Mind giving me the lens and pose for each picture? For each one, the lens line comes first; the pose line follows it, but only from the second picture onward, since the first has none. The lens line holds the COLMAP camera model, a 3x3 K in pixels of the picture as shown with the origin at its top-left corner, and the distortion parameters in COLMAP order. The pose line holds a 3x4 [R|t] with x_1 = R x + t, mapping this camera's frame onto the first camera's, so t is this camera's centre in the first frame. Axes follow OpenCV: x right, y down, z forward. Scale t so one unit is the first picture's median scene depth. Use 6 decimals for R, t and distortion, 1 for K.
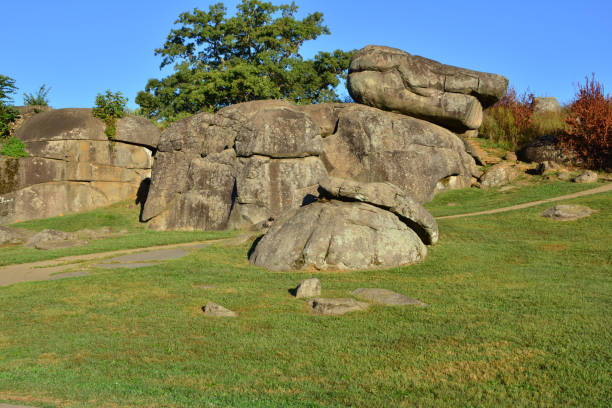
lens RADIAL K [[832.1, 0, 306.1], [0, 832.1, 204.2], [0, 0, 1]] dist [0.187766, 0.000000]
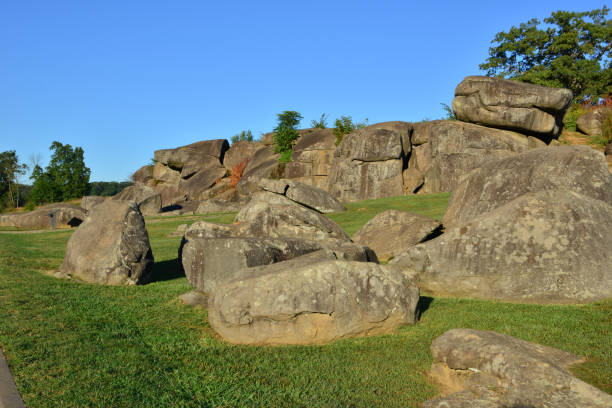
lens RADIAL K [[832.1, 0, 306.2], [0, 832.1, 203.9], [0, 0, 1]] dist [0.187766, 0.000000]
pose [[0.788150, 0.009894, -0.615404, 0.748937], [0.002852, 0.999801, 0.019726, -0.005859], [0.615477, -0.017302, 0.787965, -0.280265]]
